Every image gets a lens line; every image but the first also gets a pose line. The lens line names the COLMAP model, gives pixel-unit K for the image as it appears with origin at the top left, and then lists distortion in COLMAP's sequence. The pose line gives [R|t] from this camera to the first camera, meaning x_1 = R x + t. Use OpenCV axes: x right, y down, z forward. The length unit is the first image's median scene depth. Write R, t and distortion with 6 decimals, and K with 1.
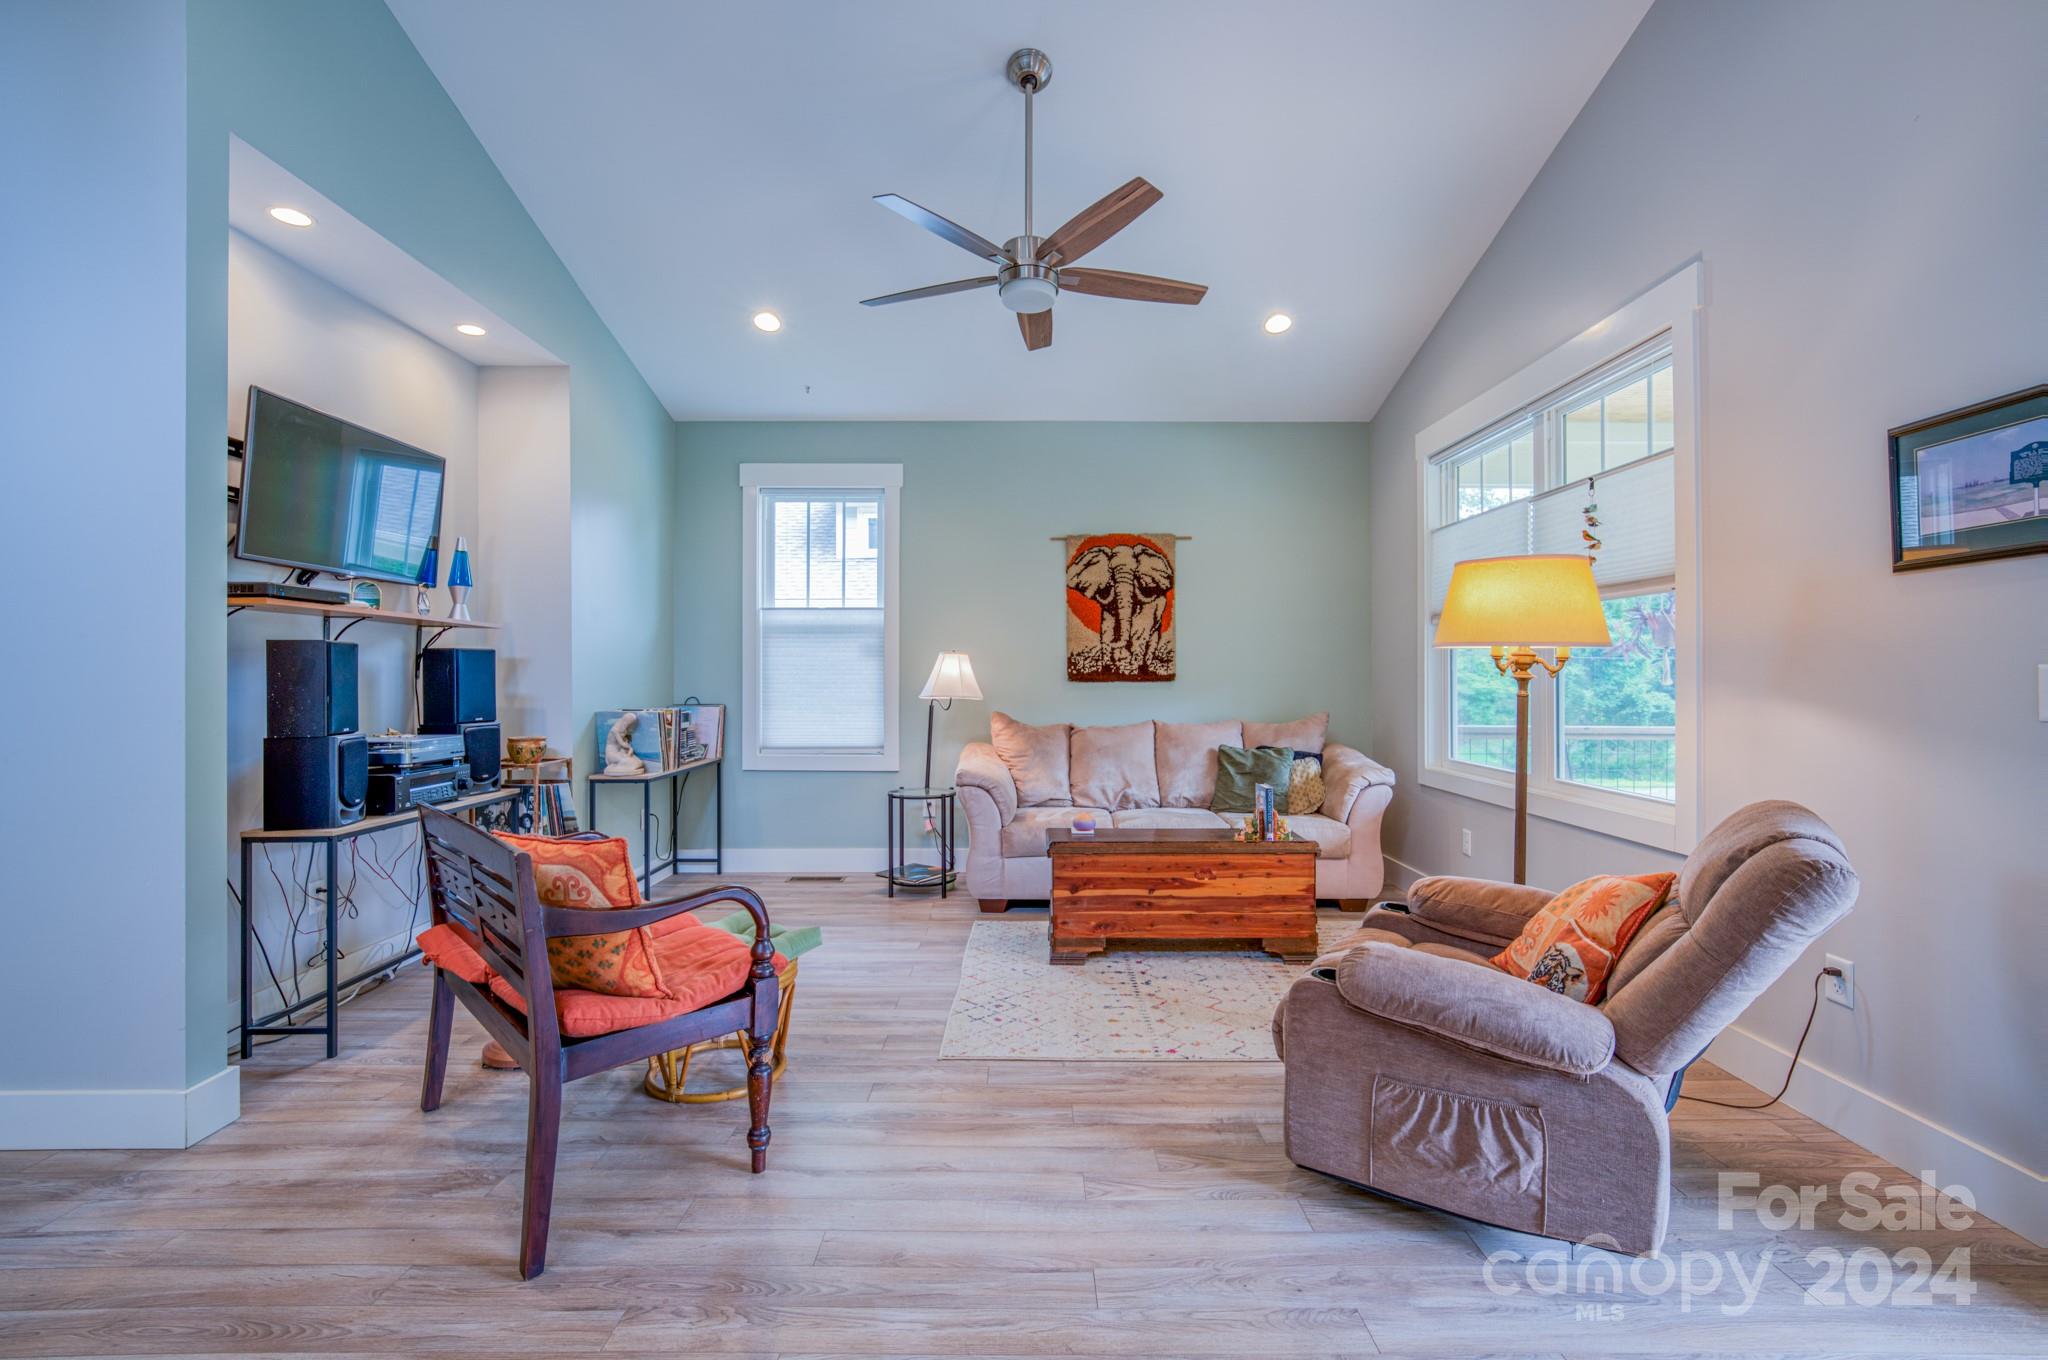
lens RADIAL K [[887.7, 0, 1026.7], [0, 887.7, 674.3], [0, 0, 1]] dist [-0.000246, 0.000248]
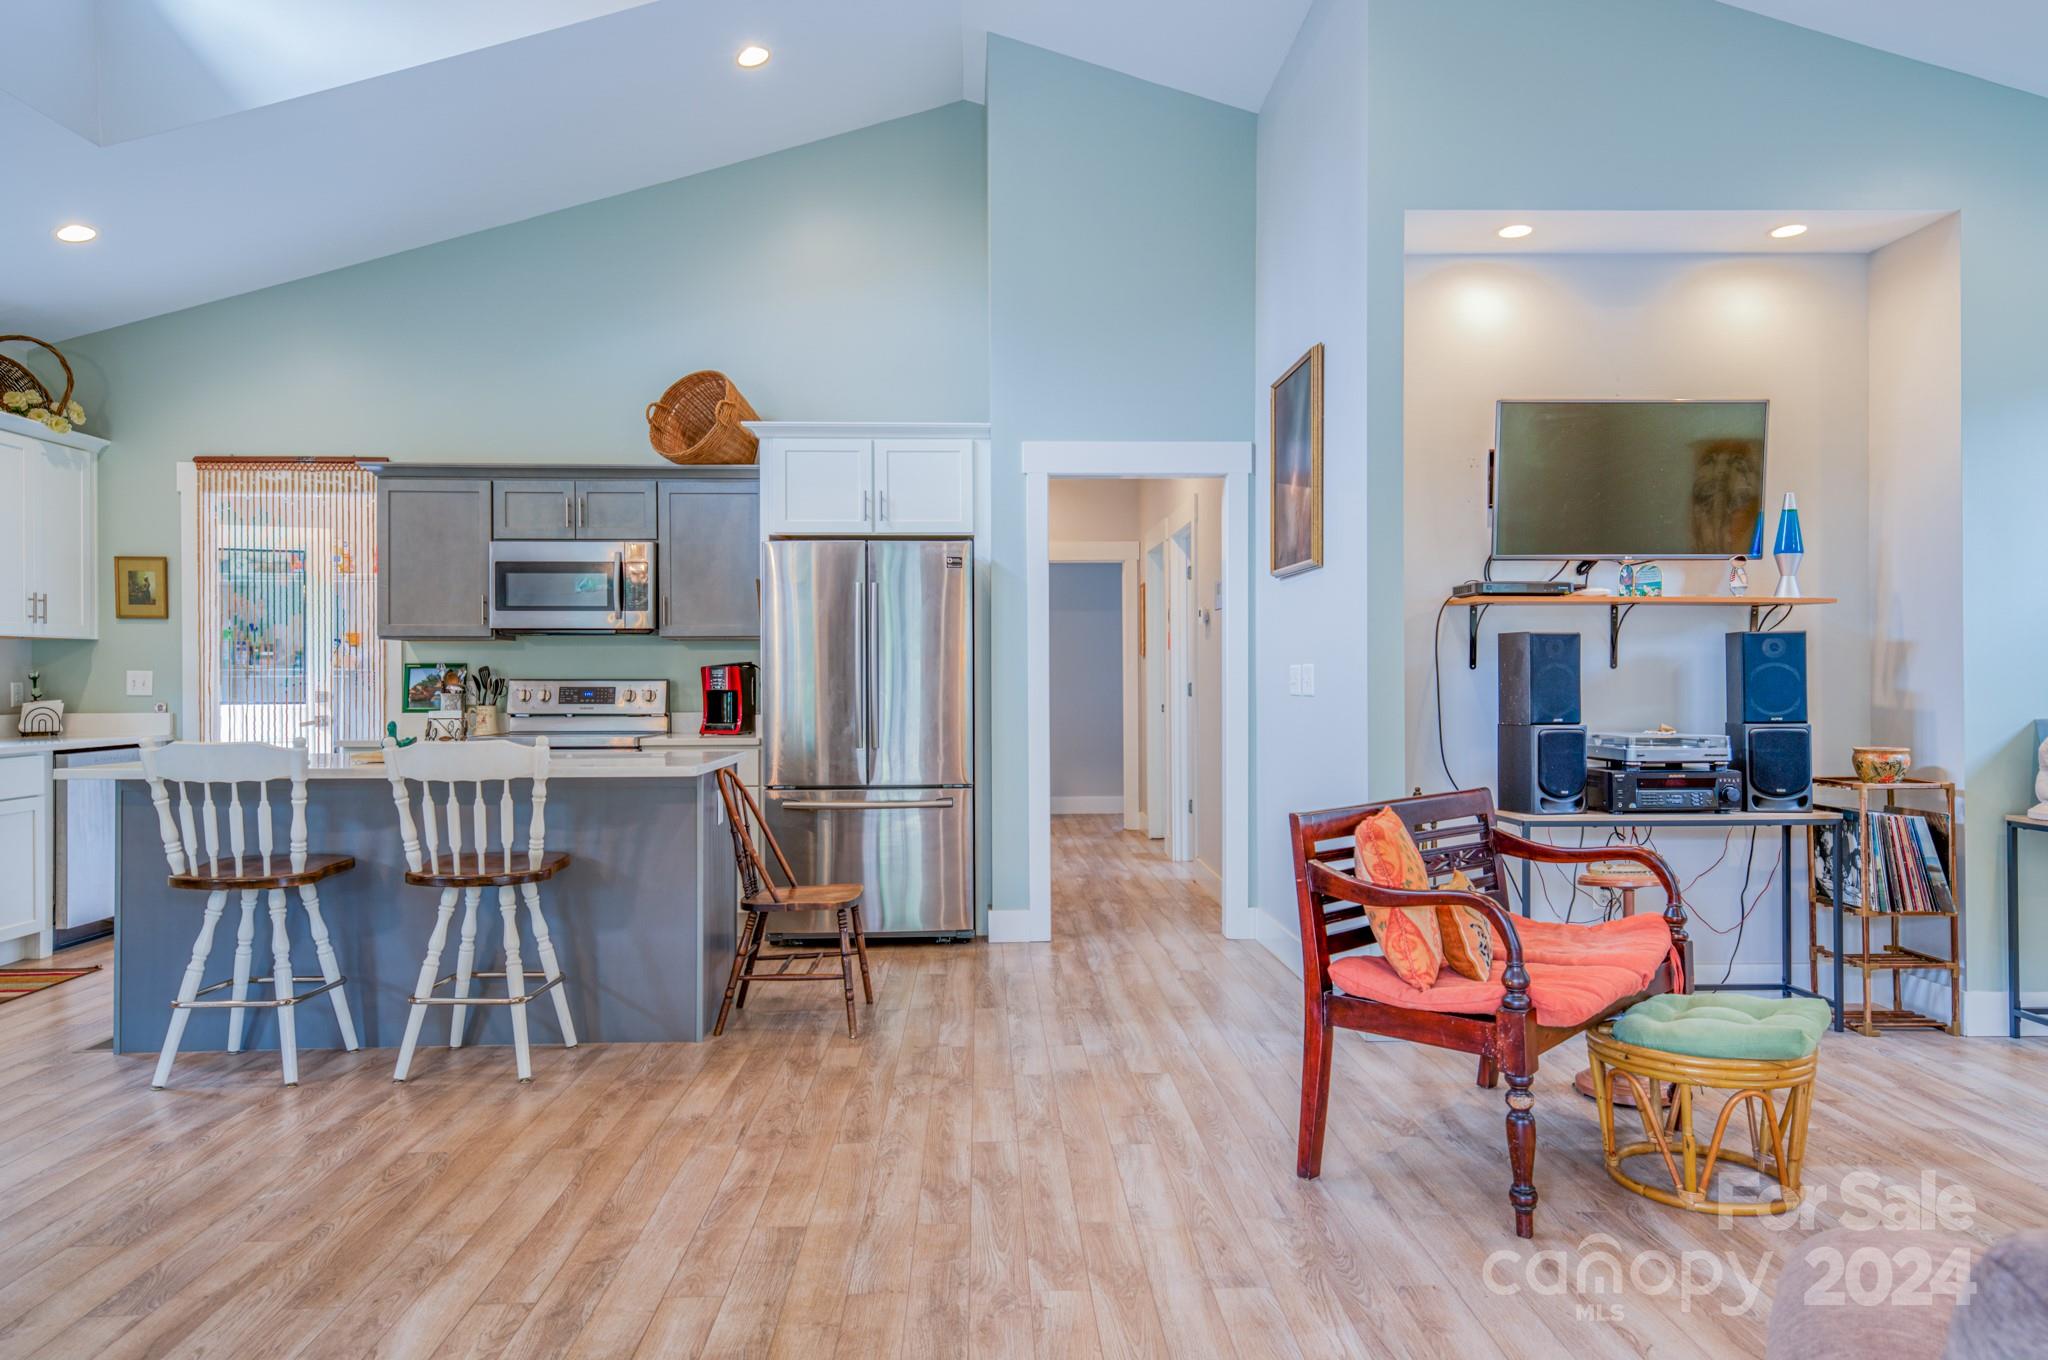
lens RADIAL K [[1334.9, 0, 1034.3], [0, 1334.9, 678.0], [0, 0, 1]] dist [0.026104, 0.005076]
pose [[0.037999, 0.001777, -0.999276, 0.467125], [0.006663, 0.999976, 0.002032, 0.005135], [0.999256, -0.006736, 0.037986, 0.226085]]
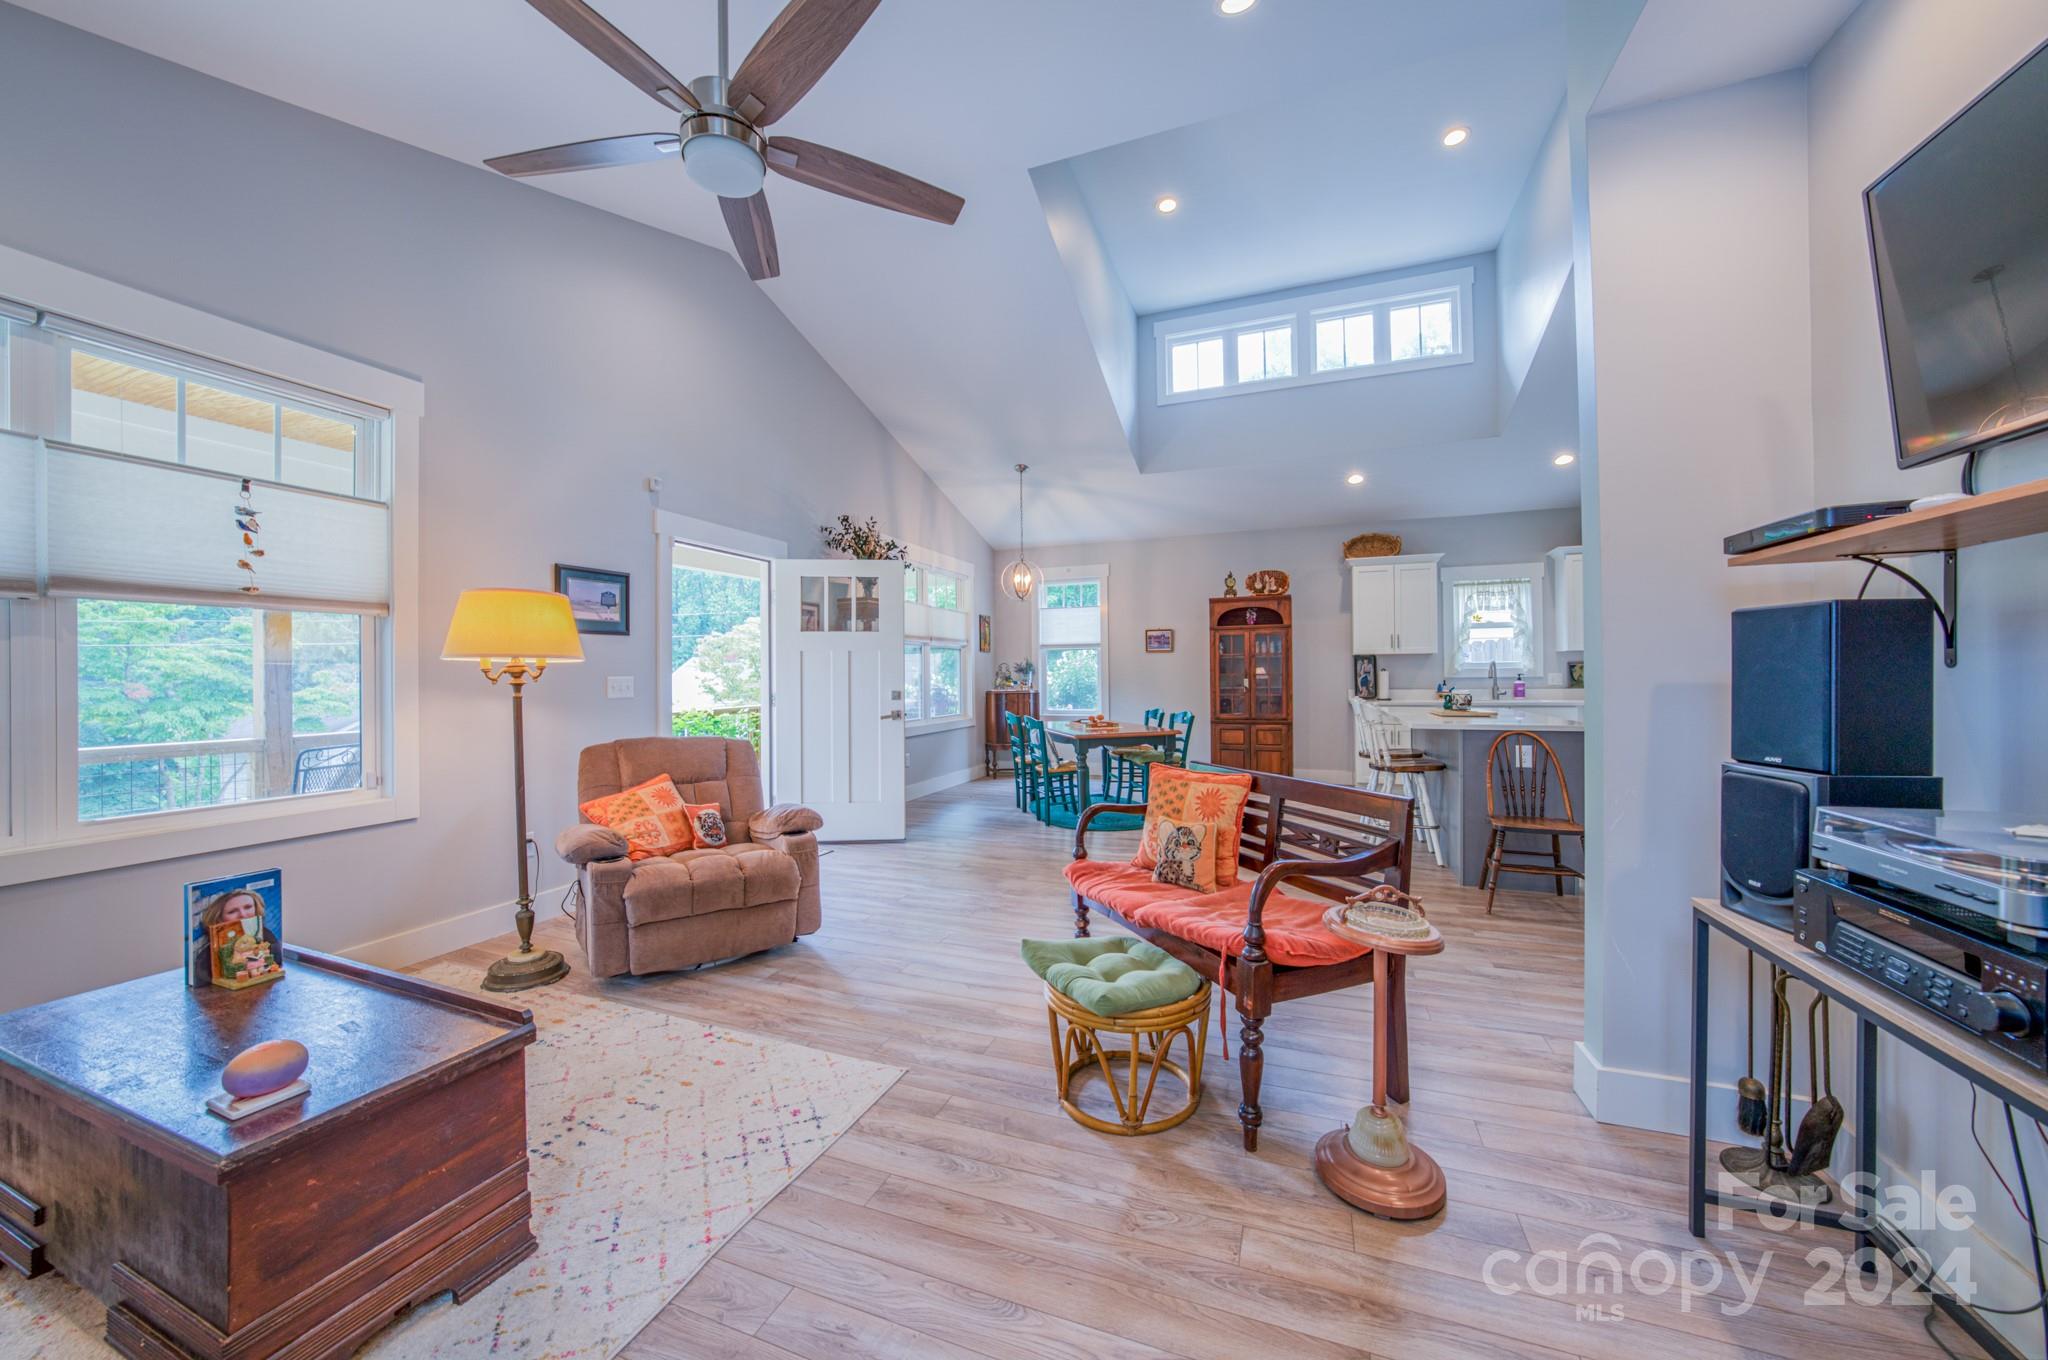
lens RADIAL K [[710.6, 0, 1021.2], [0, 710.6, 681.7], [0, 0, 1]] dist [-0.027500, 0.006175]
pose [[-0.930821, 0.009241, 0.365360, -0.306532], [0.012046, 0.999913, 0.005398, 0.002819], [-0.365278, 0.009425, -0.930851, 1.021252]]
